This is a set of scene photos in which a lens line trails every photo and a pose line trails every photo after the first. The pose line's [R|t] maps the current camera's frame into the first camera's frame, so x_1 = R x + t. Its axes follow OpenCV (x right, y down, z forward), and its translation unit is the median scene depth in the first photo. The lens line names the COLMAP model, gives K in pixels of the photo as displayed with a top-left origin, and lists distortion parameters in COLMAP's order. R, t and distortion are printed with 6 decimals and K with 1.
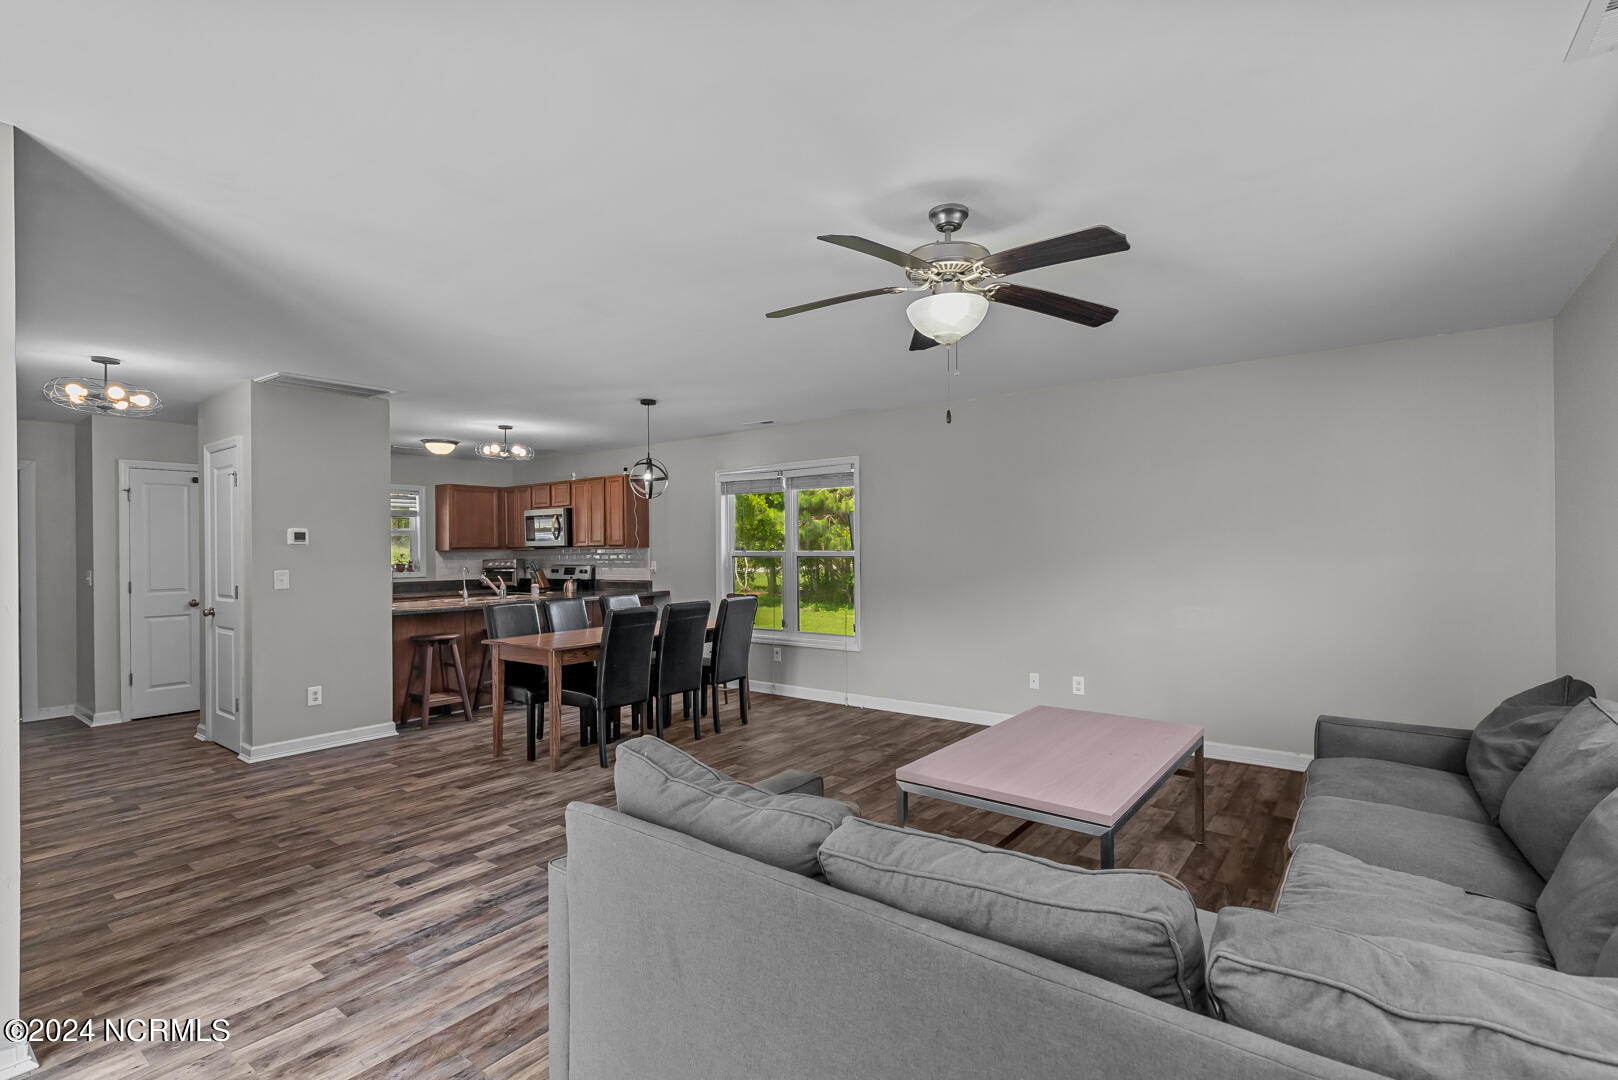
lens RADIAL K [[698.9, 0, 809.0], [0, 698.9, 540.0], [0, 0, 1]] dist [0.002032, -0.000178]
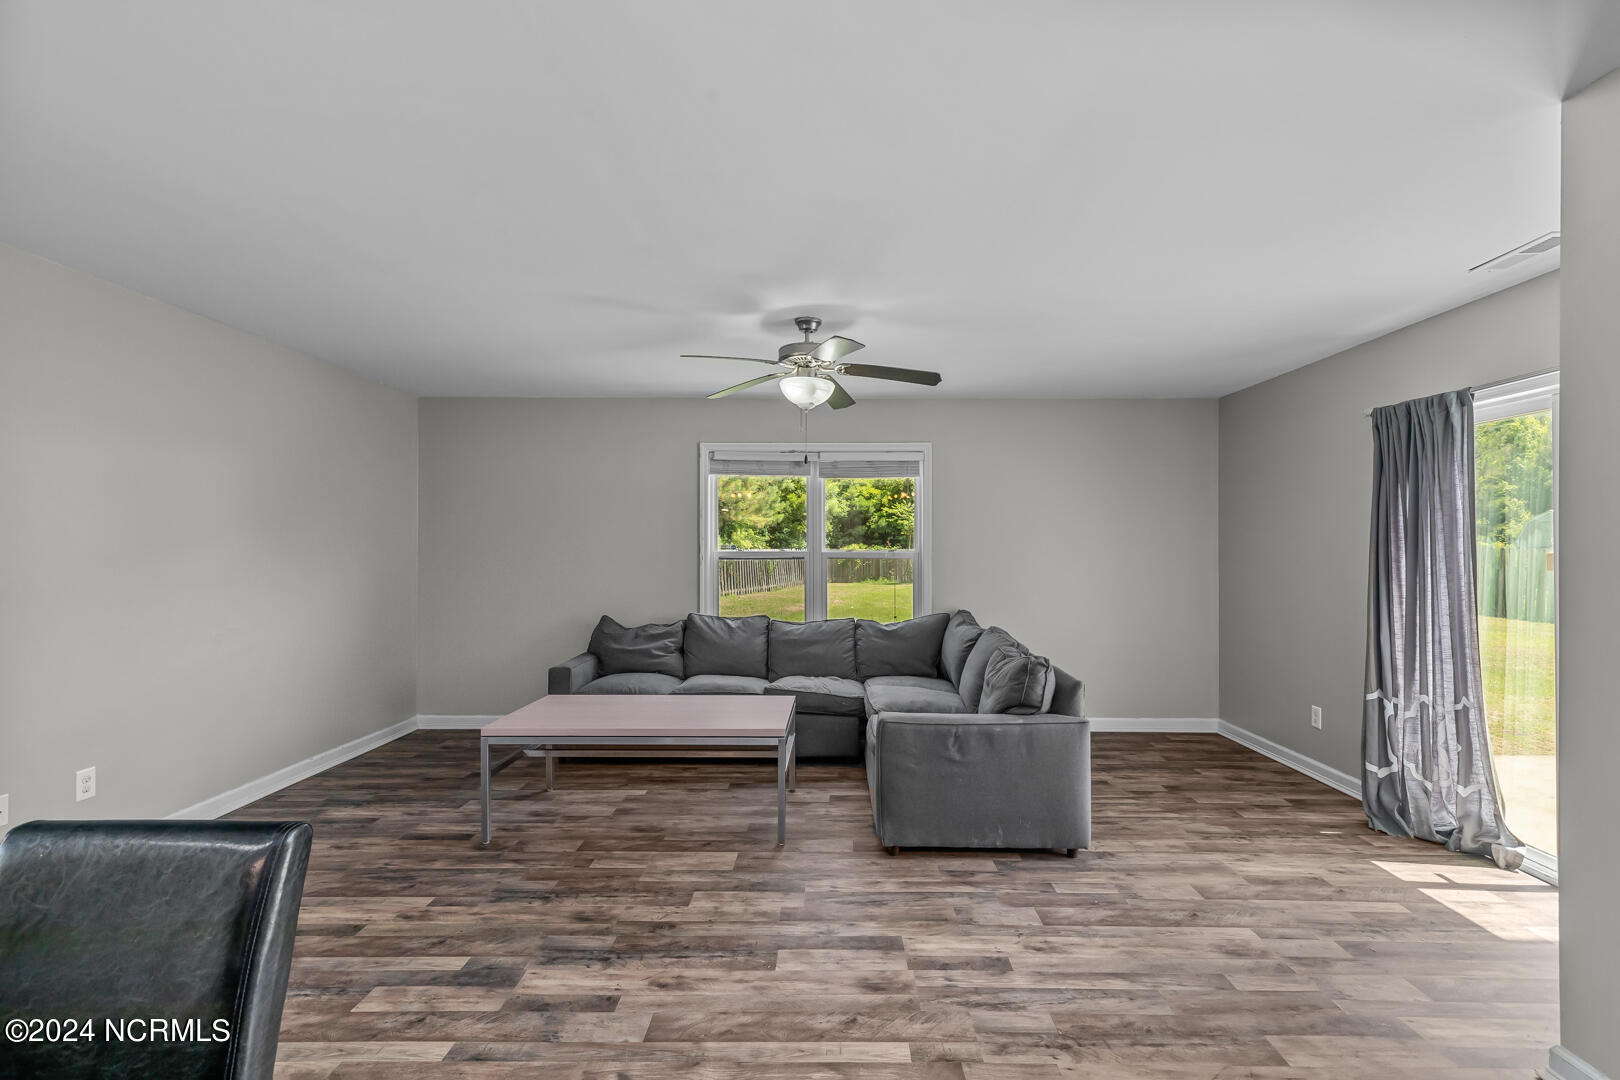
lens RADIAL K [[699.8, 0, 810.0], [0, 699.8, 540.0], [0, 0, 1]] dist [0.002032, -0.000178]
pose [[-0.560414, 0.014510, 0.828085, -1.044830], [-0.004131, 0.999785, -0.020315, 0.017058], [-0.828202, -0.014806, -0.560234, 1.858340]]
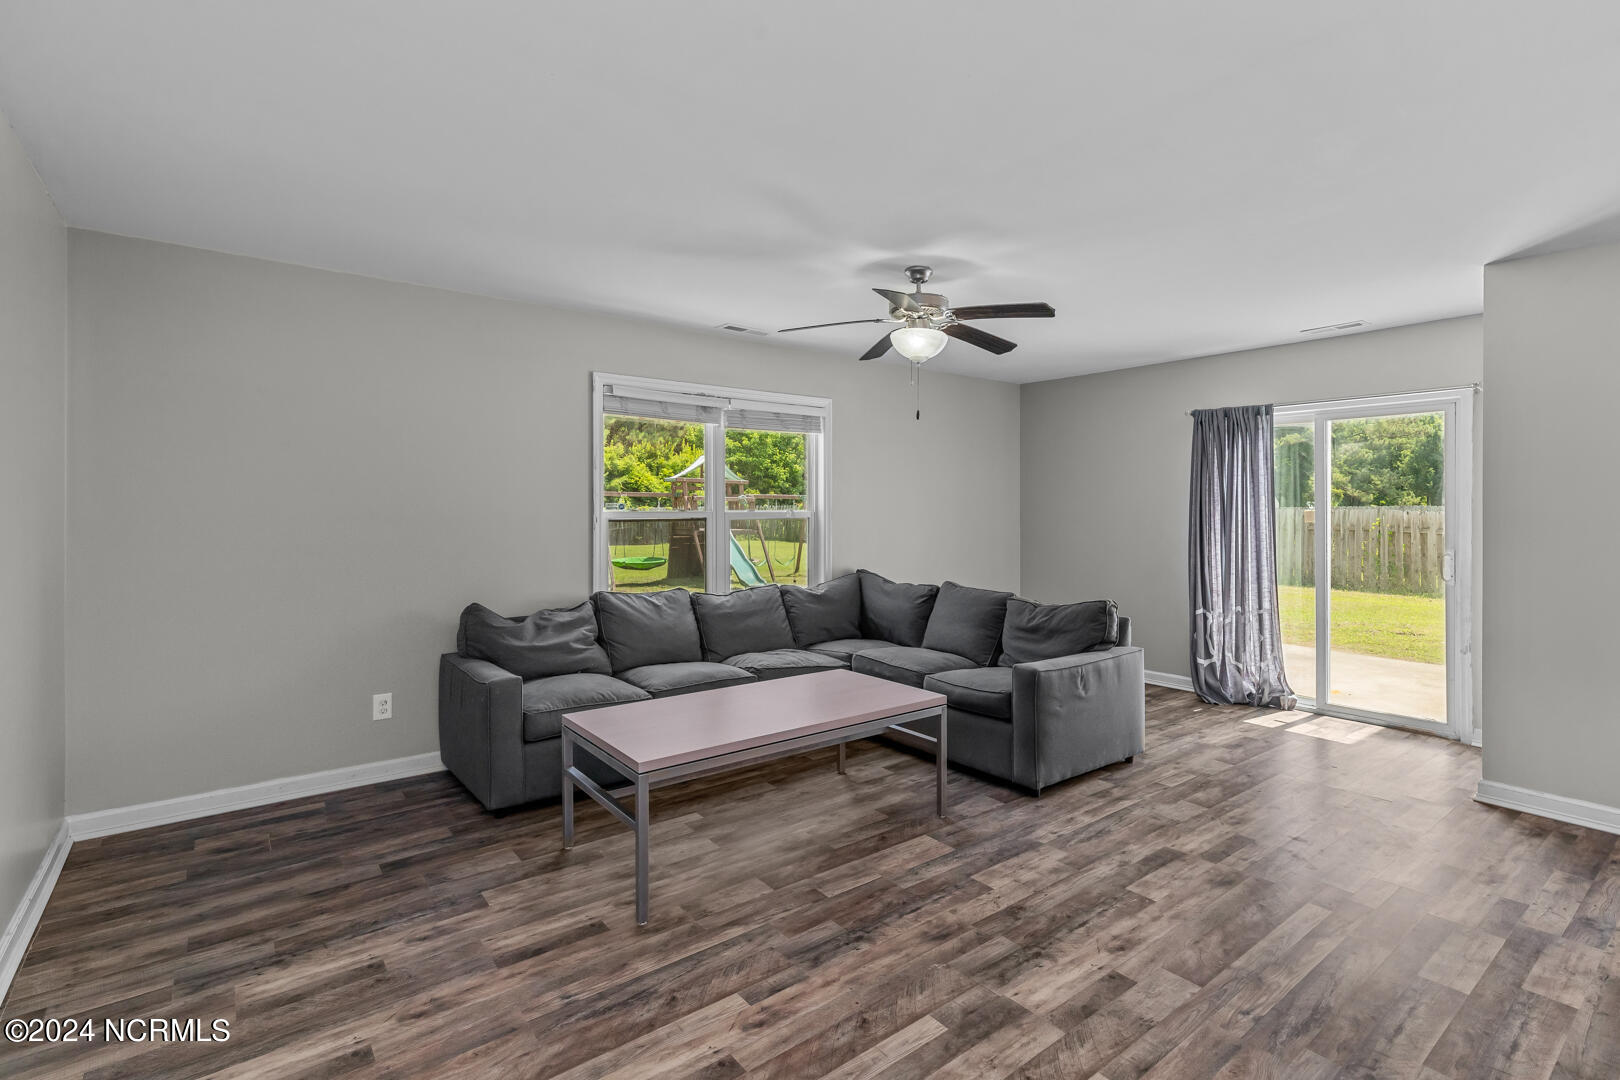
lens RADIAL K [[777.4, 0, 810.4], [0, 777.4, 509.8], [0, 0, 1]] dist [0.004928, 0.001075]
pose [[-0.958118, 0.002510, 0.286361, -0.034866], [0.002064, 0.999996, -0.001861, 0.007736], [-0.286365, -0.001192, -0.958120, 2.621574]]
